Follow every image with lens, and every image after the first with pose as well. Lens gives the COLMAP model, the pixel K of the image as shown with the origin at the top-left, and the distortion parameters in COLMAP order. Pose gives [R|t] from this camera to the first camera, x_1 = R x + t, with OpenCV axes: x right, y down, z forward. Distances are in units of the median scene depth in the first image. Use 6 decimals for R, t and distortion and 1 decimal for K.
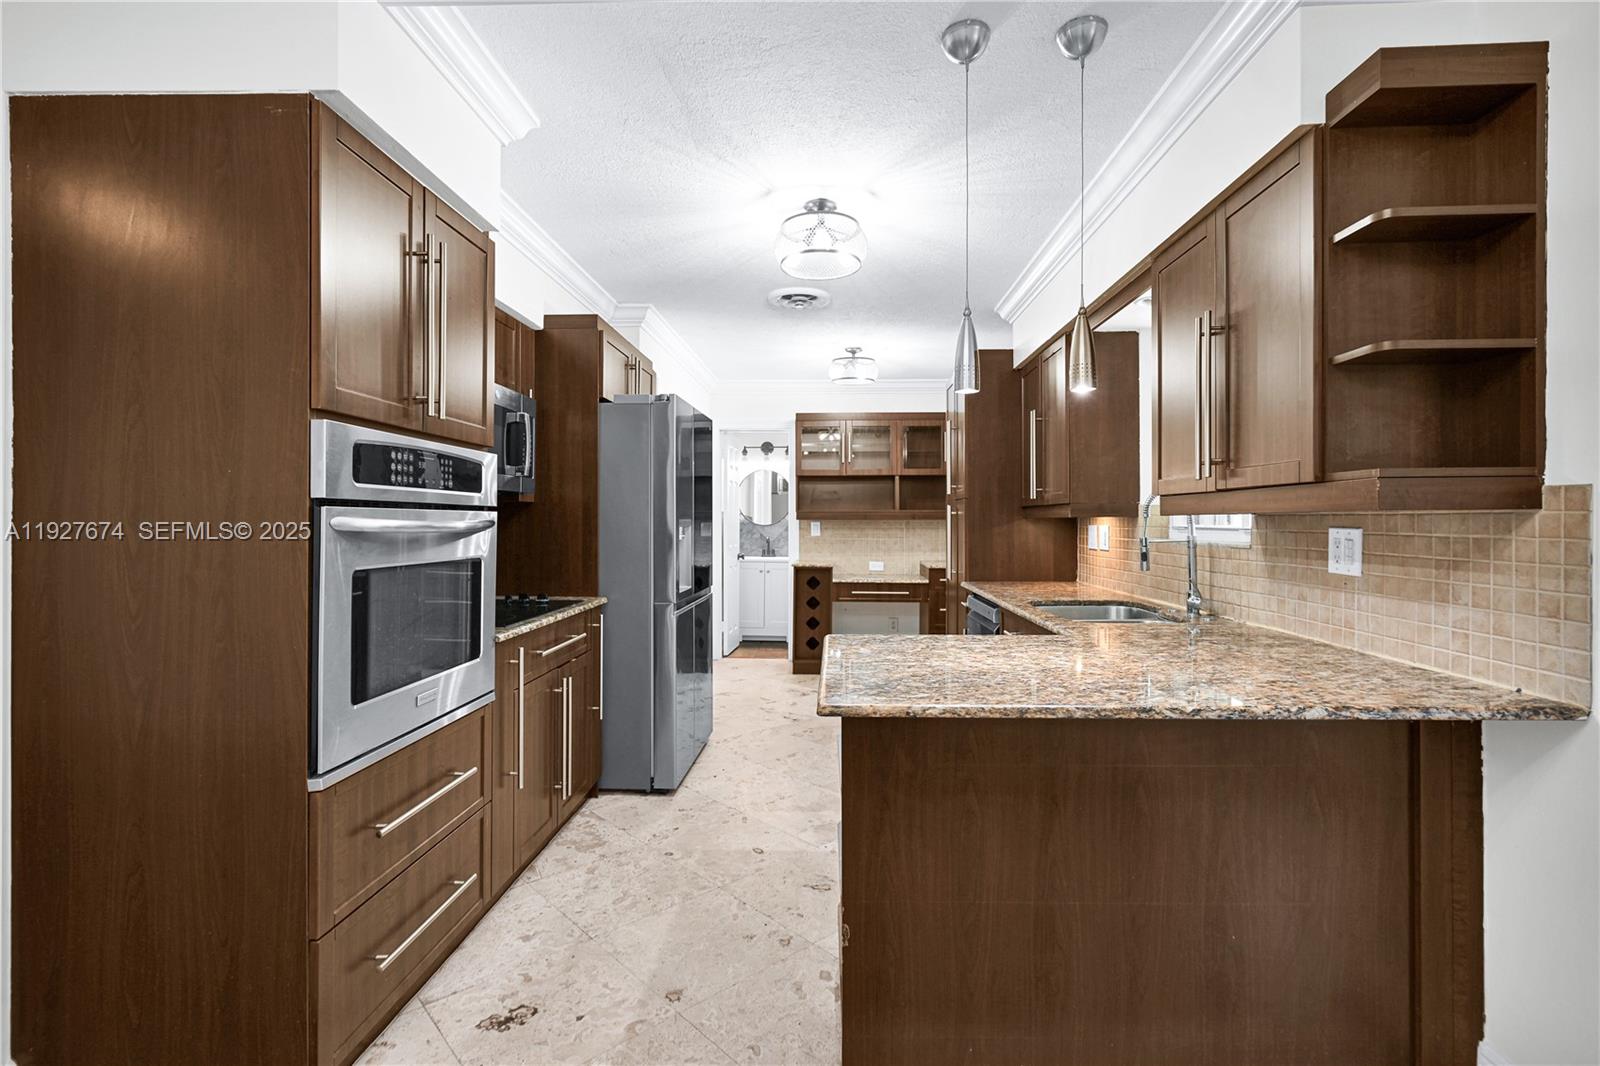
lens RADIAL K [[766.5, 0, 795.1], [0, 766.5, 528.8], [0, 0, 1]] dist [-0.002126, -0.000112]
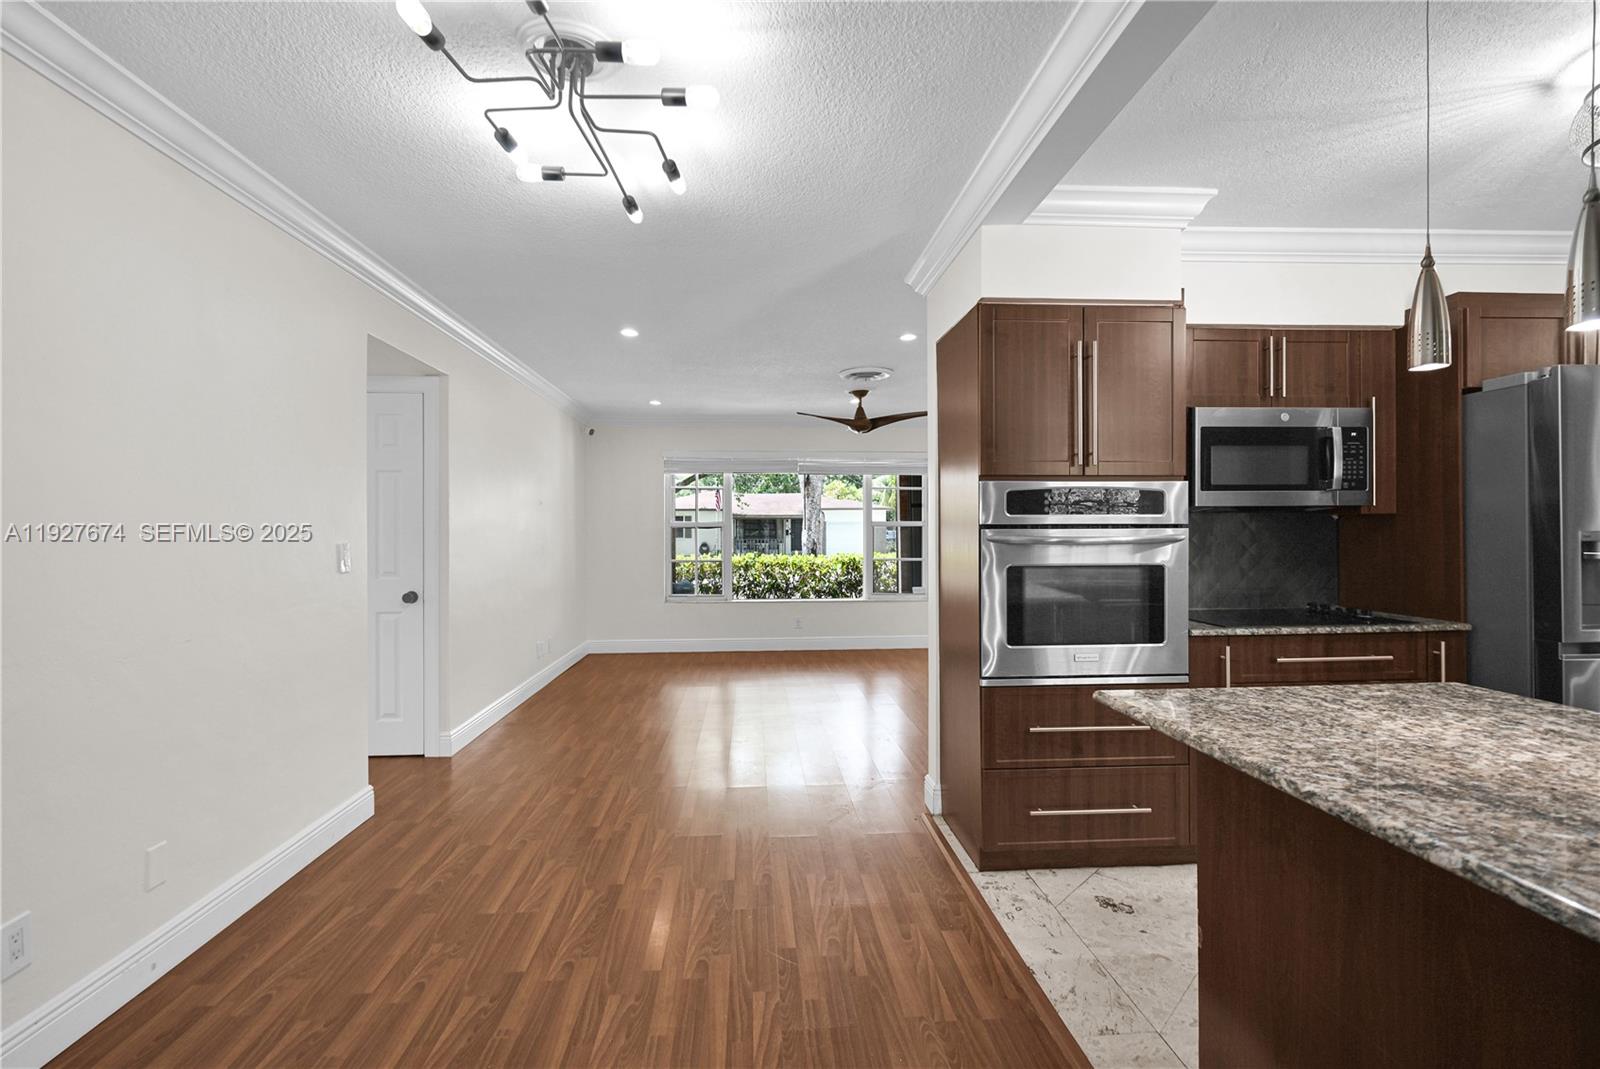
lens RADIAL K [[766.5, 0, 794.8], [0, 766.5, 529.2], [0, 0, 1]] dist [-0.002126, -0.000112]
pose [[0.105089, 0.000295, -0.994463, 1.018995], [-0.008374, 0.999965, -0.000588, -0.020666], [0.994428, 0.008390, 0.105088, 0.325615]]
